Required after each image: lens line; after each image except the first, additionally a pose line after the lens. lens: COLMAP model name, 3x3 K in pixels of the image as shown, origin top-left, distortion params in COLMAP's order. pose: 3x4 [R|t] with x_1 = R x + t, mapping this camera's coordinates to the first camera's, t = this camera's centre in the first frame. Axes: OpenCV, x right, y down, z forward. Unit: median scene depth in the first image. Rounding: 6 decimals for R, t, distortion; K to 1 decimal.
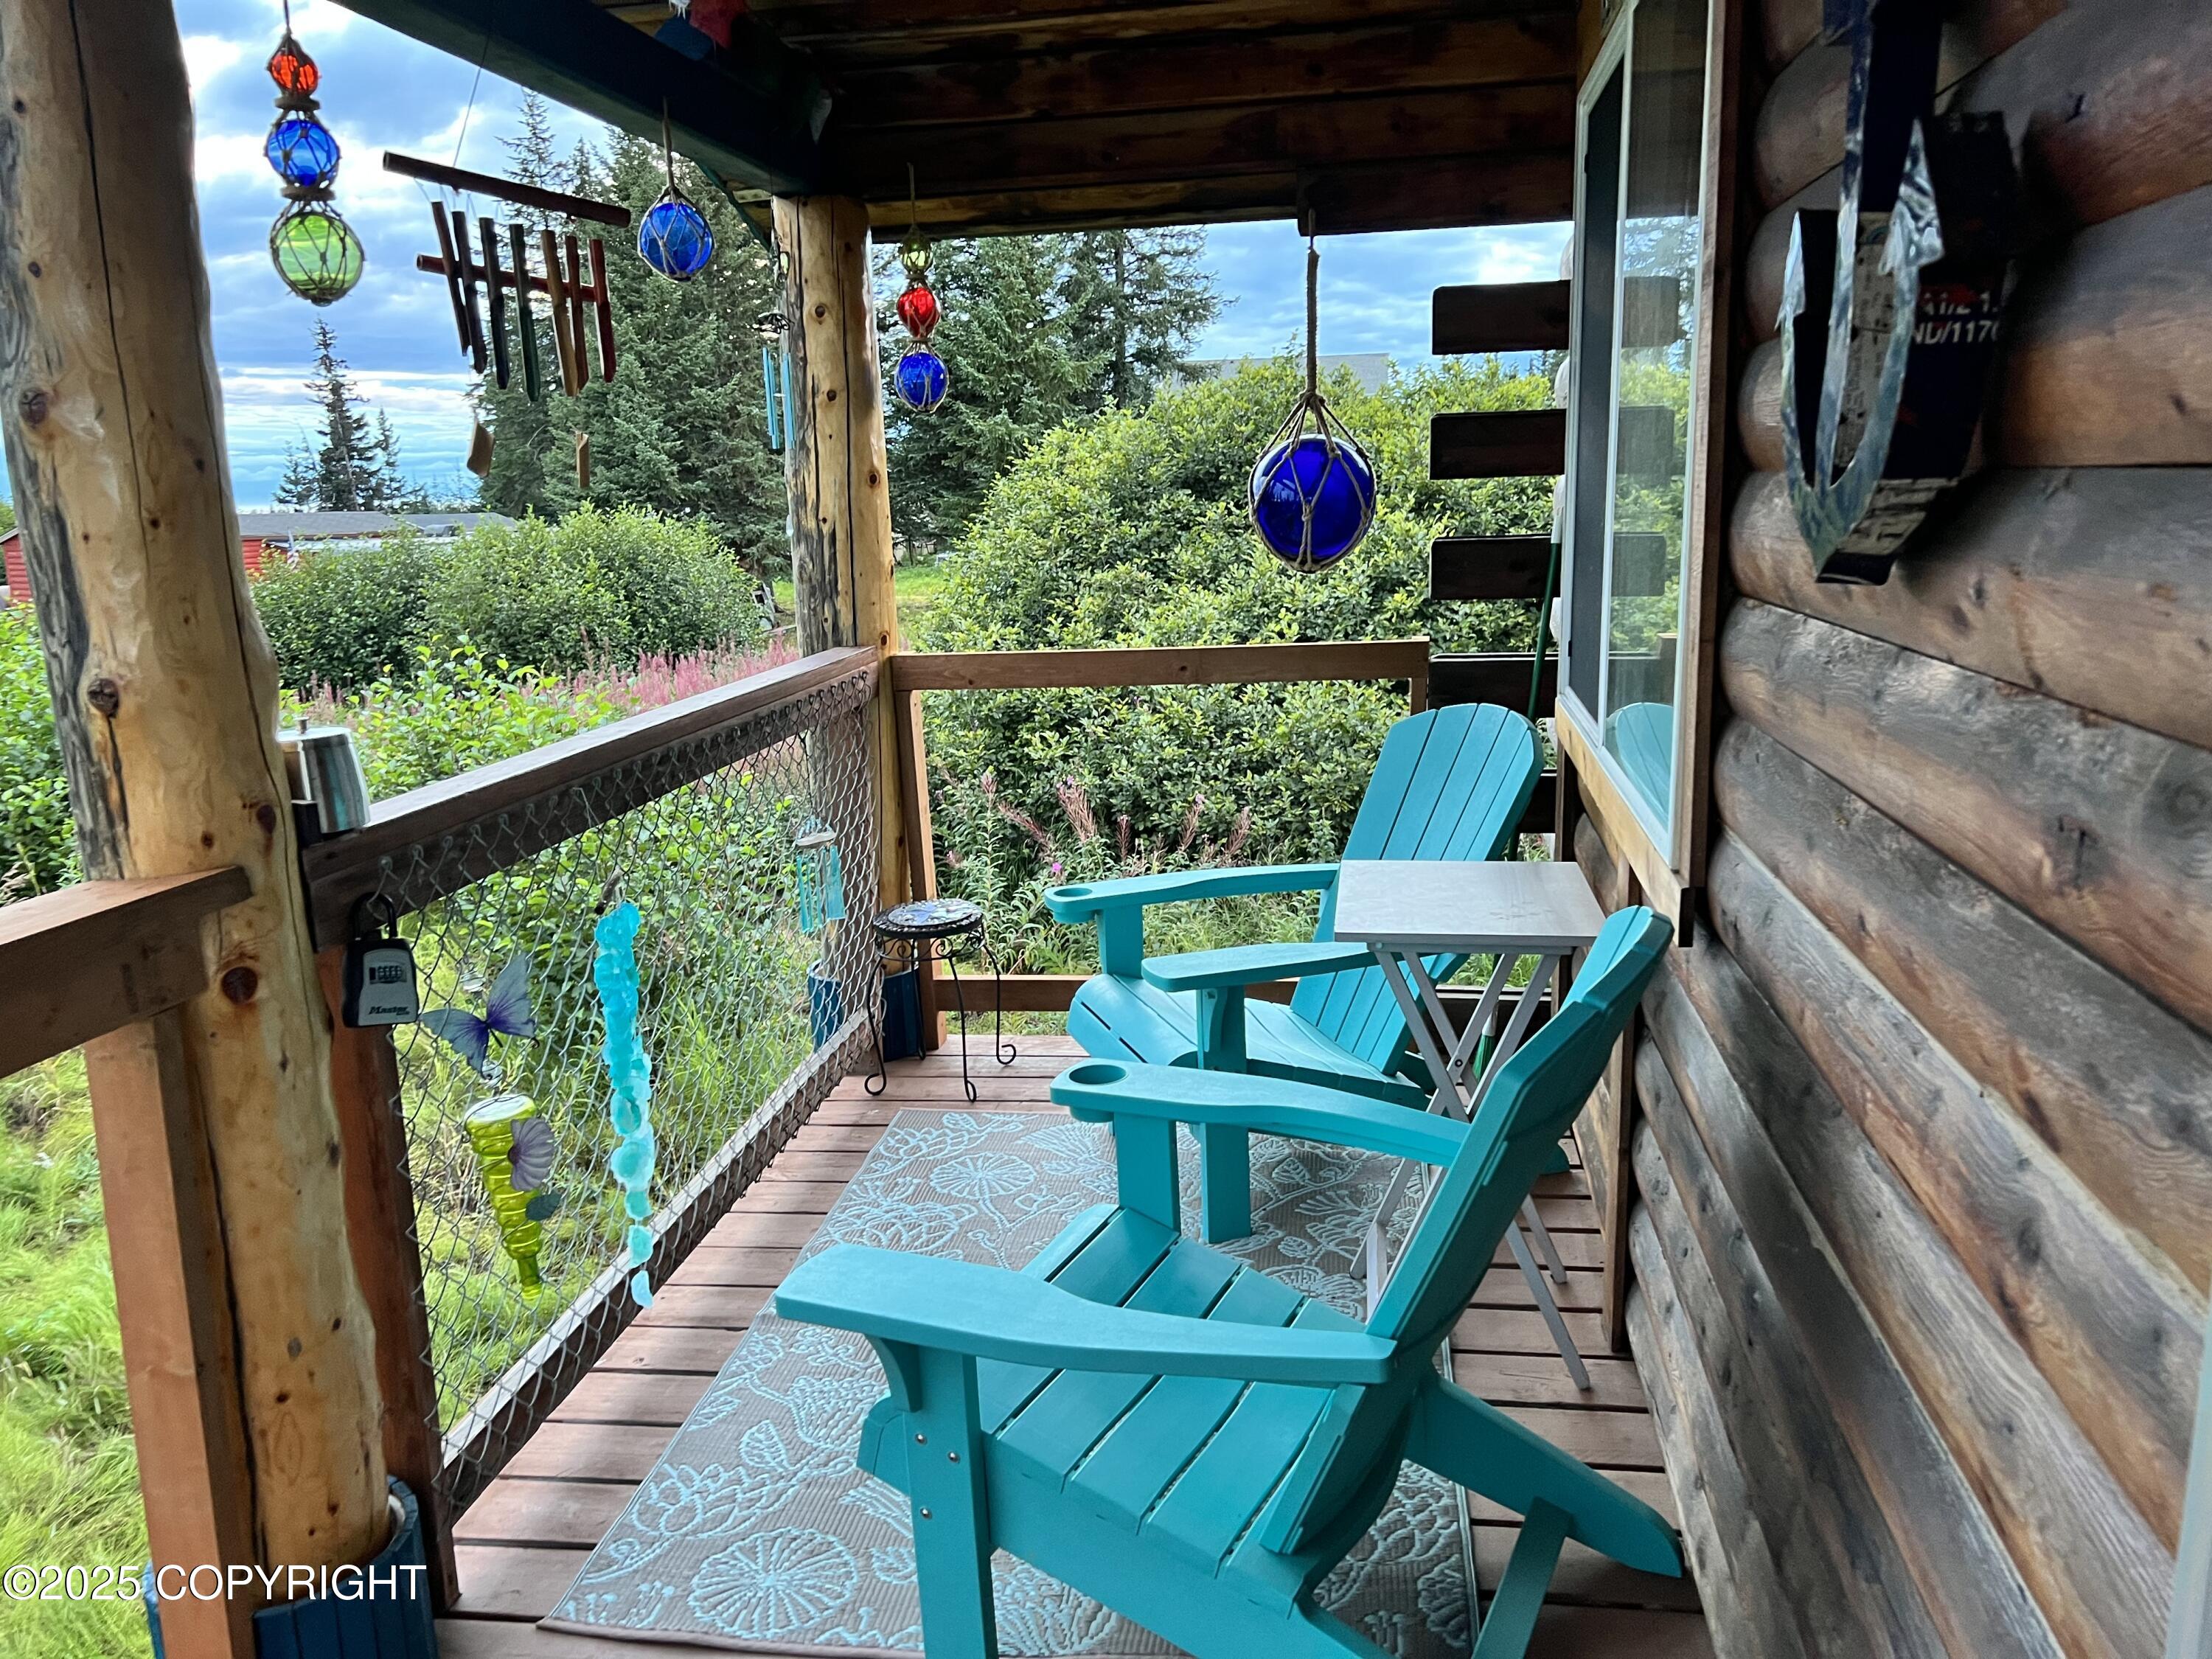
lens RADIAL K [[1657.0, 0, 1117.8], [0, 1657.0, 825.5], [0, 0, 1]] dist [0.051296, -0.057693]
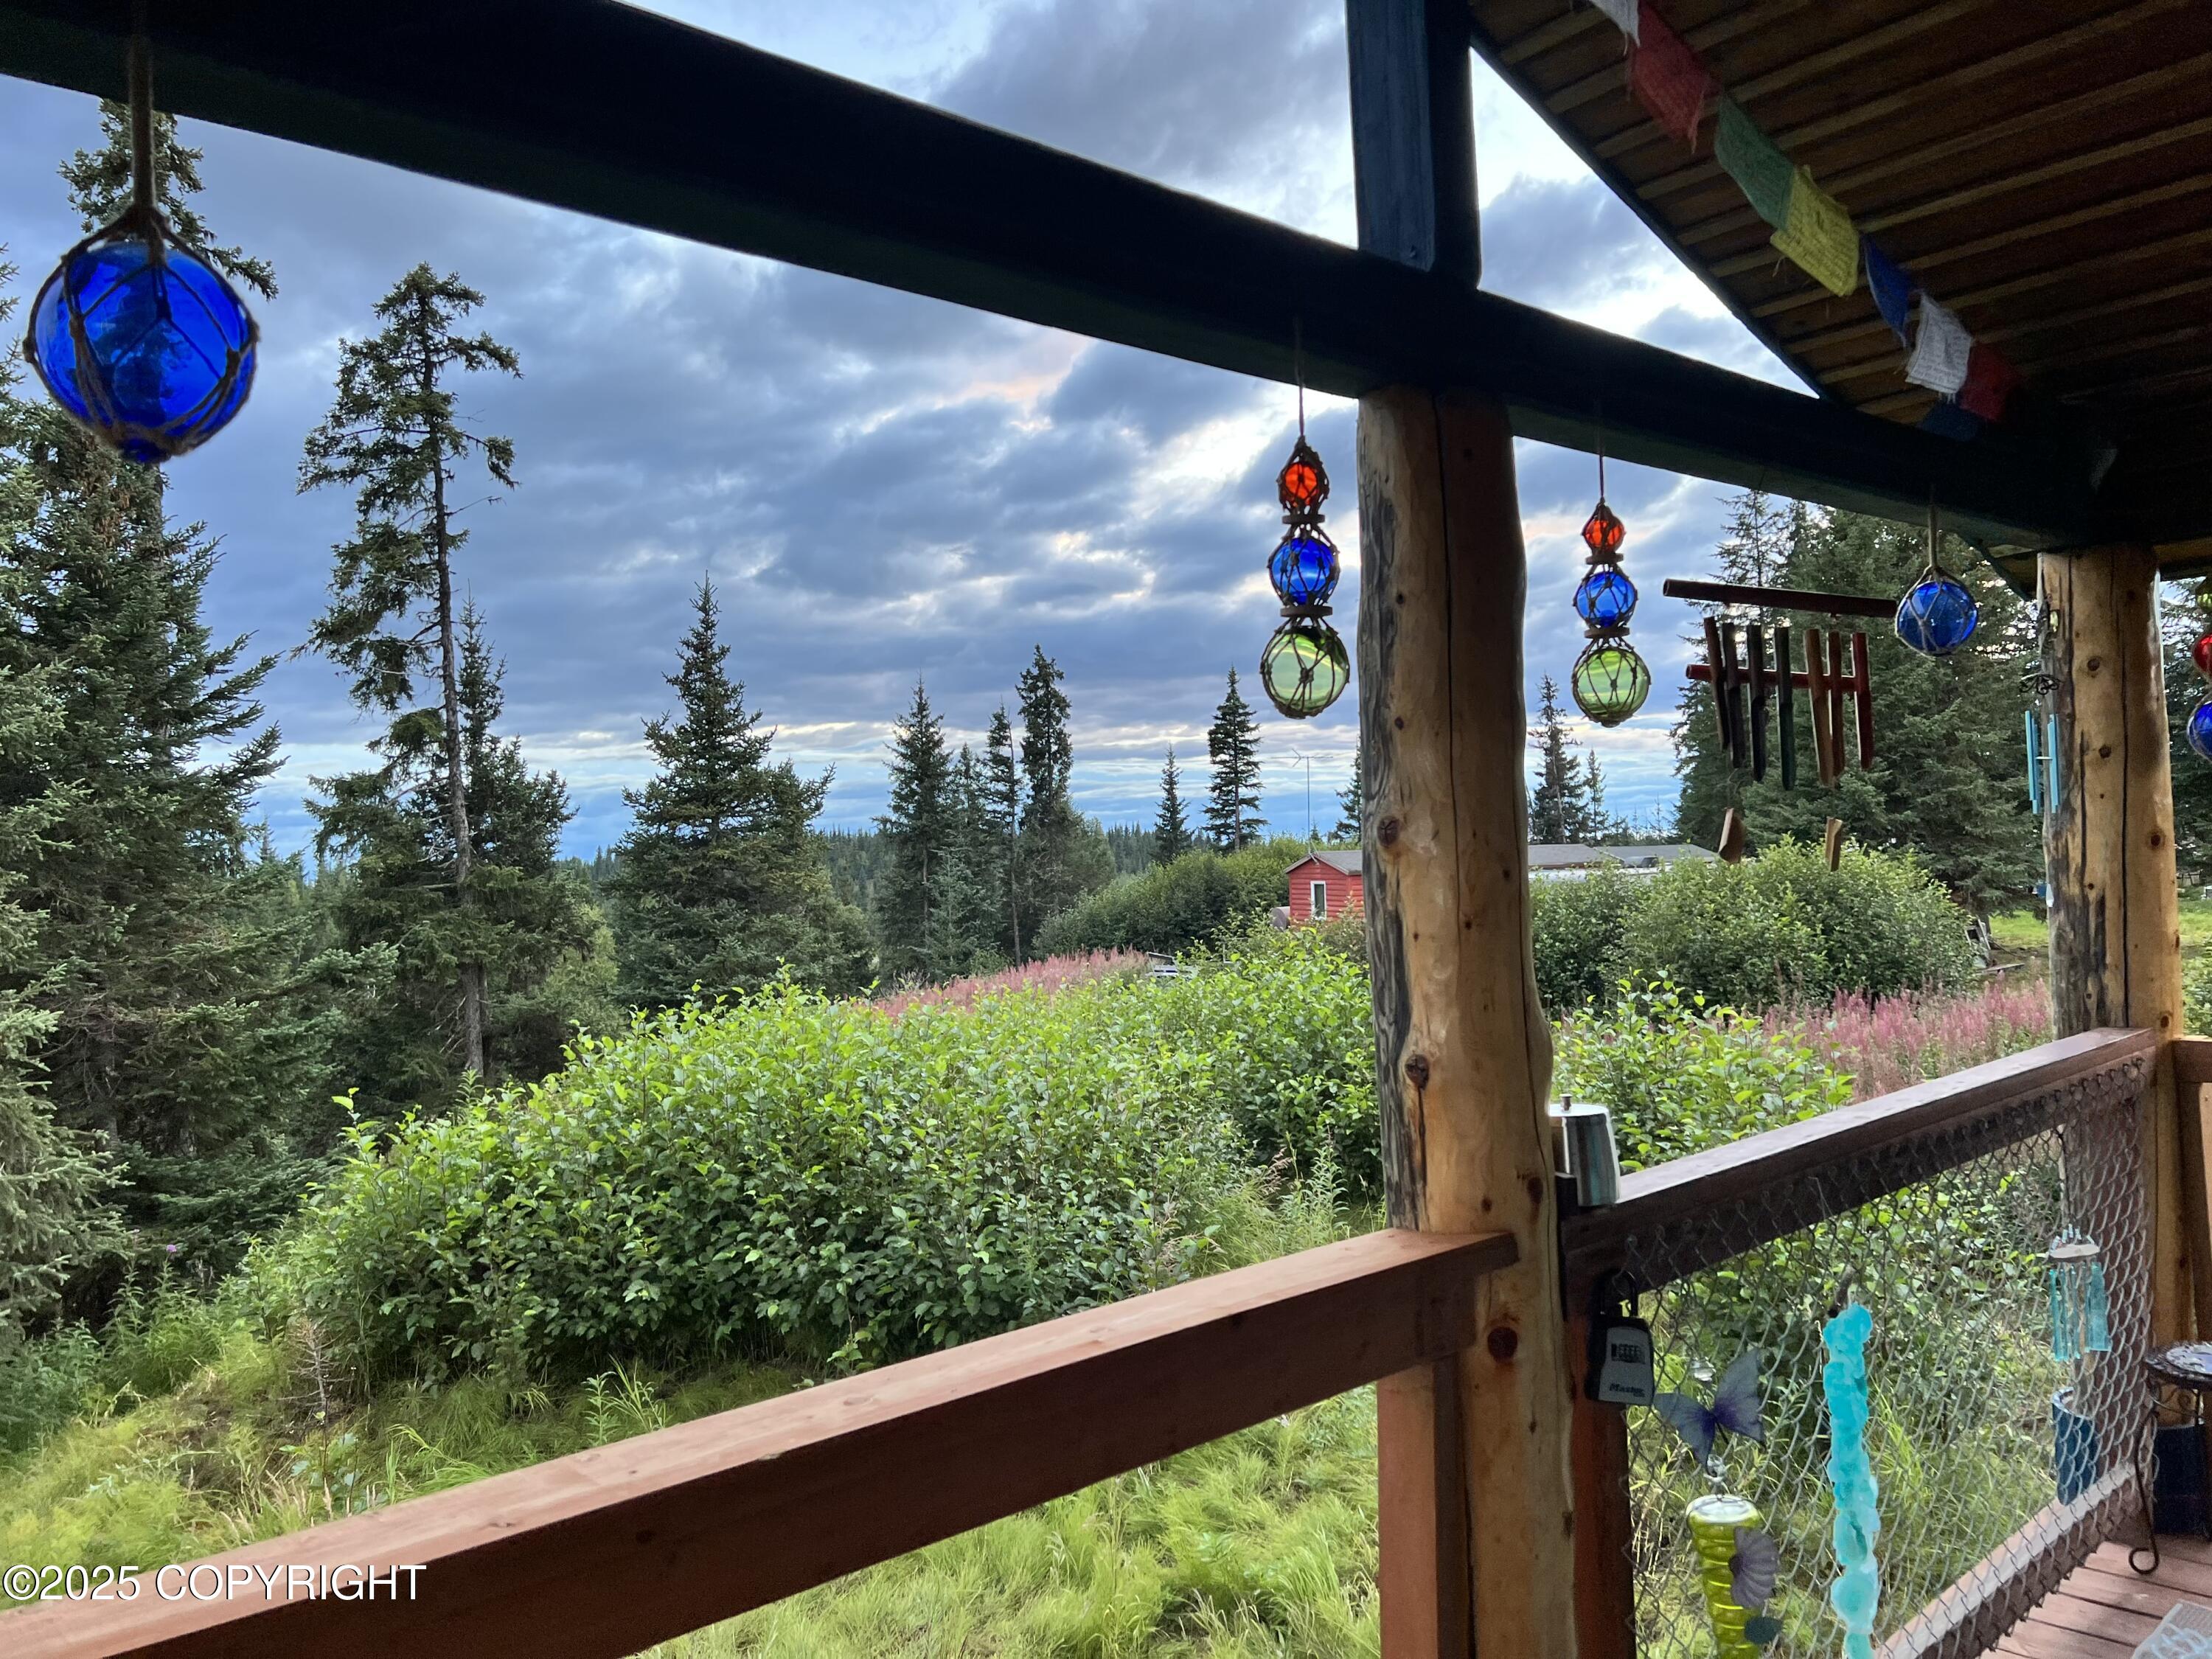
lens RADIAL K [[1647.0, 0, 1116.5], [0, 1647.0, 823.3], [0, 0, 1]] dist [0.088293, -0.153089]
pose [[0.775522, -0.012072, -0.631205, -0.005587], [-0.111161, 0.981586, -0.155349, -0.006569], [0.621457, 0.190641, 0.759899, -0.006227]]
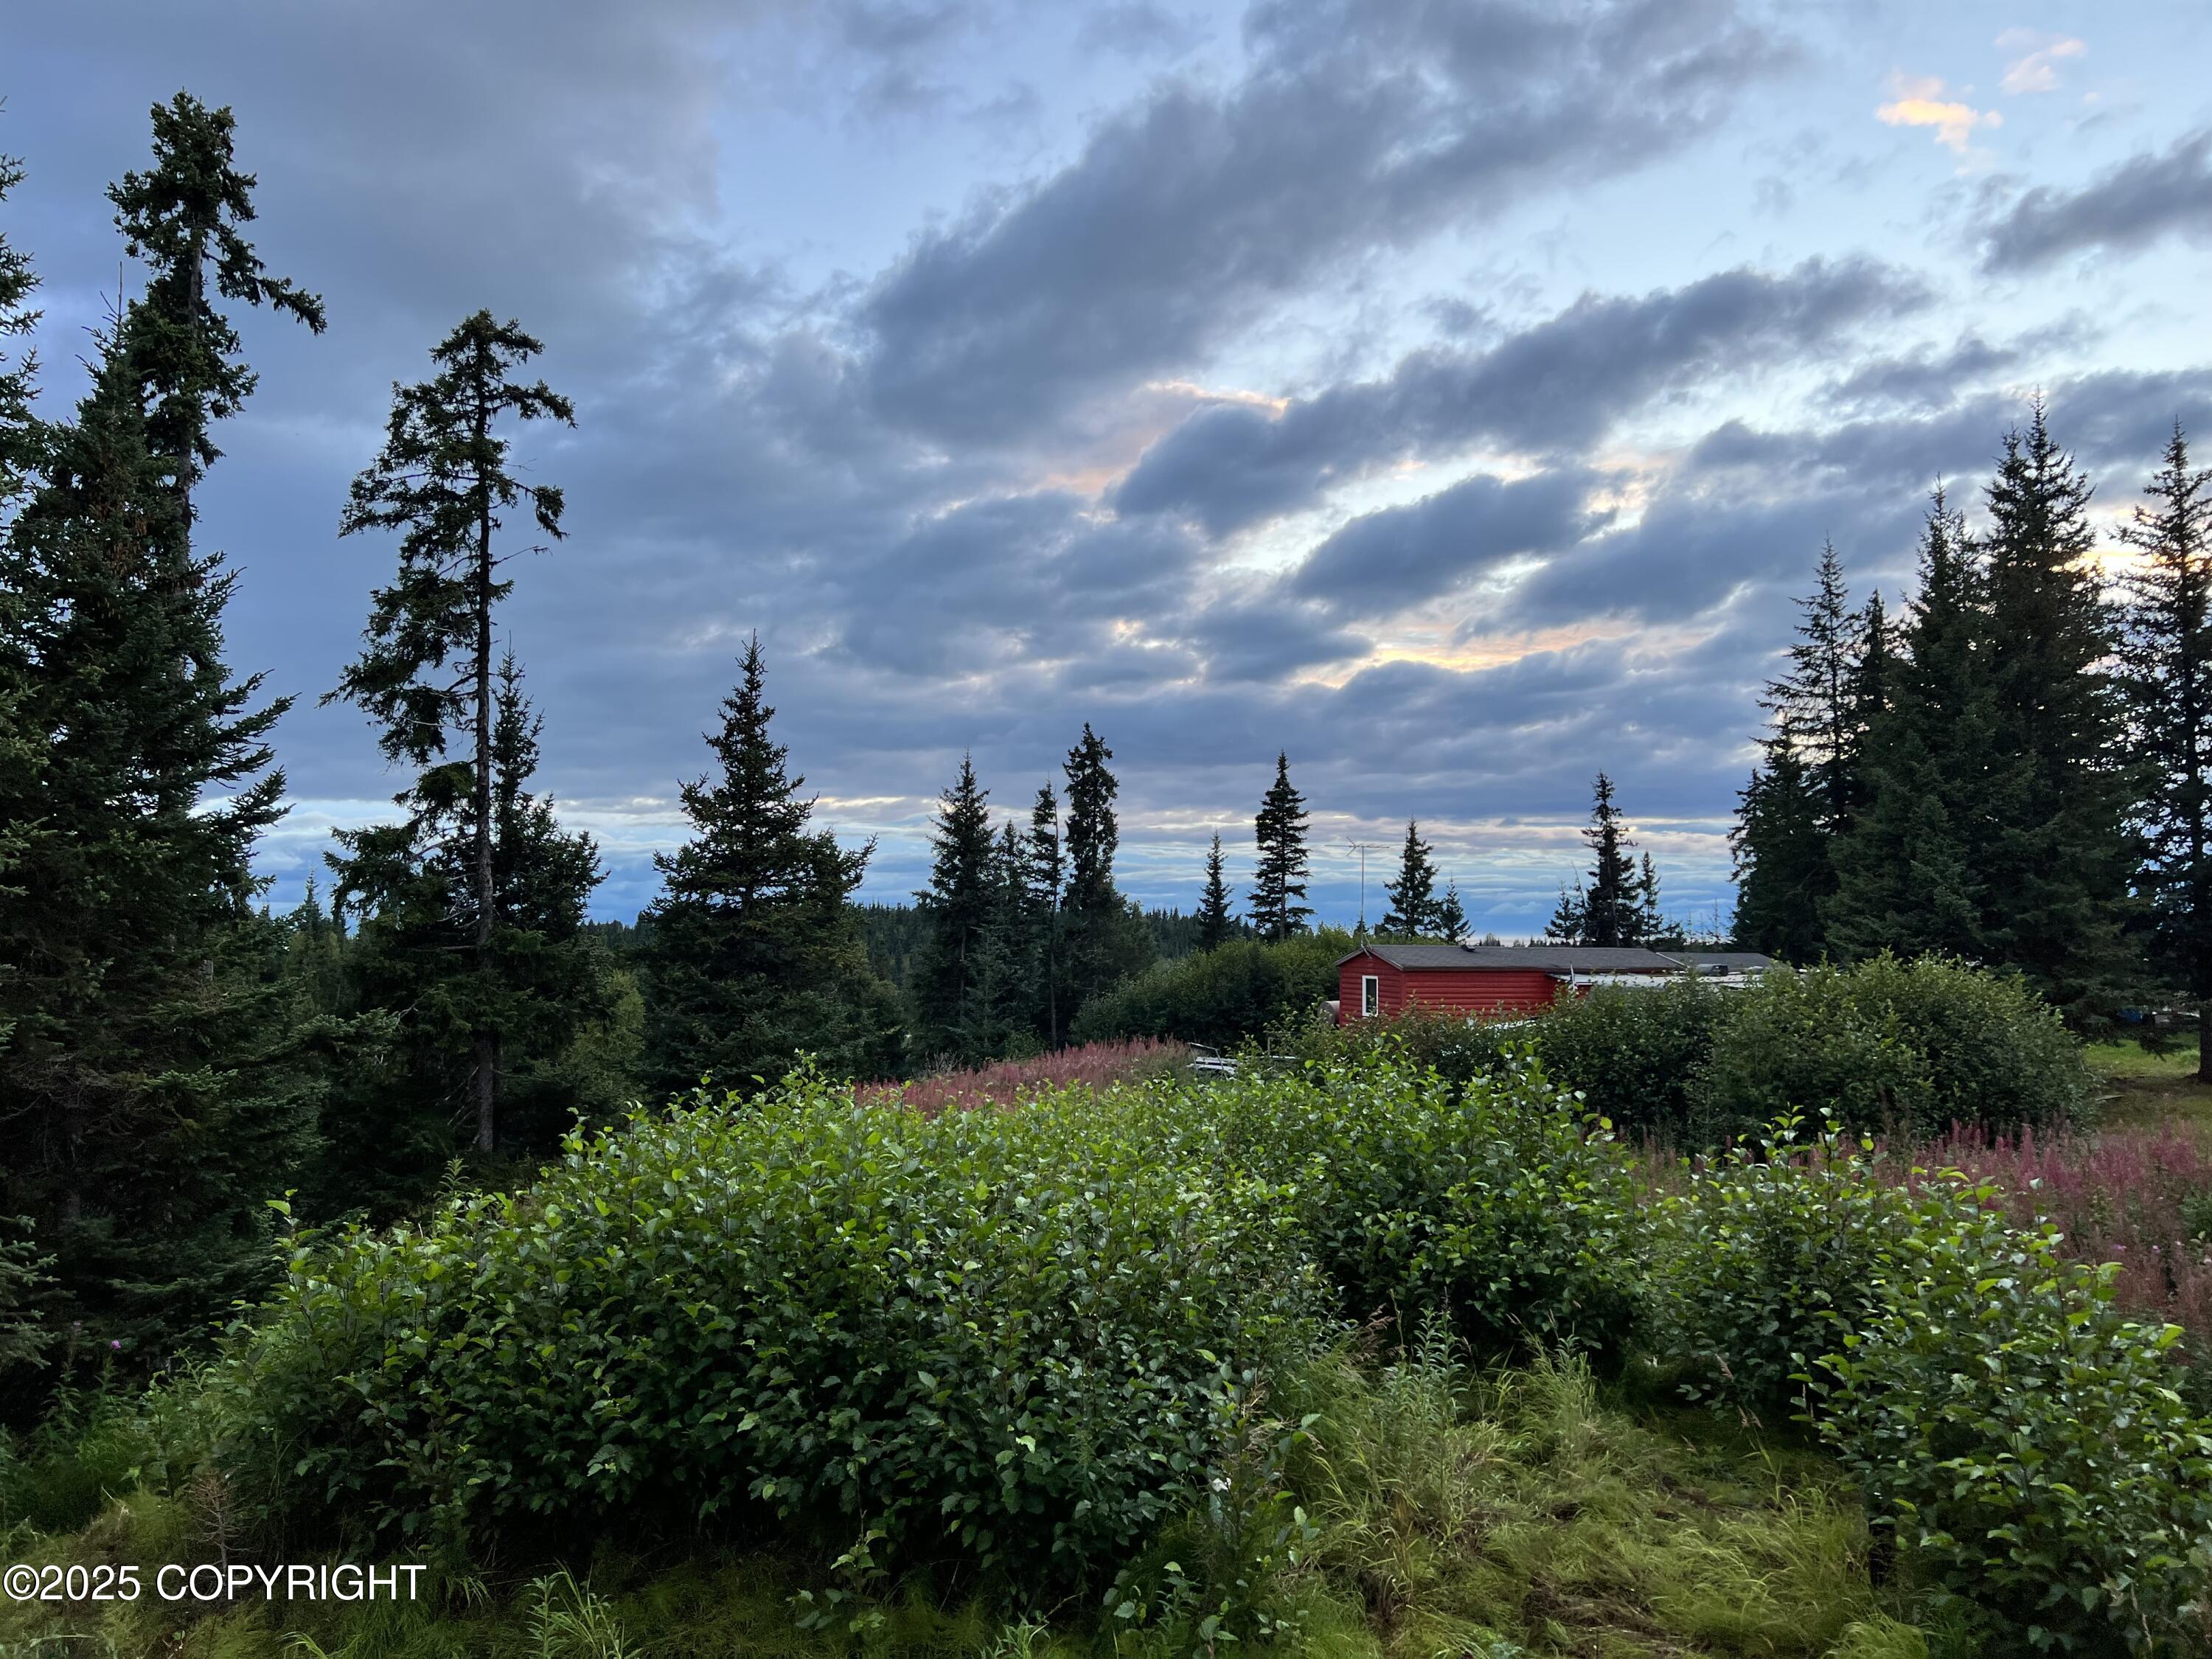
lens RADIAL K [[1629.6, 0, 1109.7], [0, 1629.6, 789.4], [0, 0, 1]] dist [0.099067, -0.155993]
pose [[0.758706, -0.029096, -0.650783, -0.111386], [-0.152488, 0.963314, -0.220845, -0.026761], [0.633334, 0.266793, 0.726436, 0.085000]]
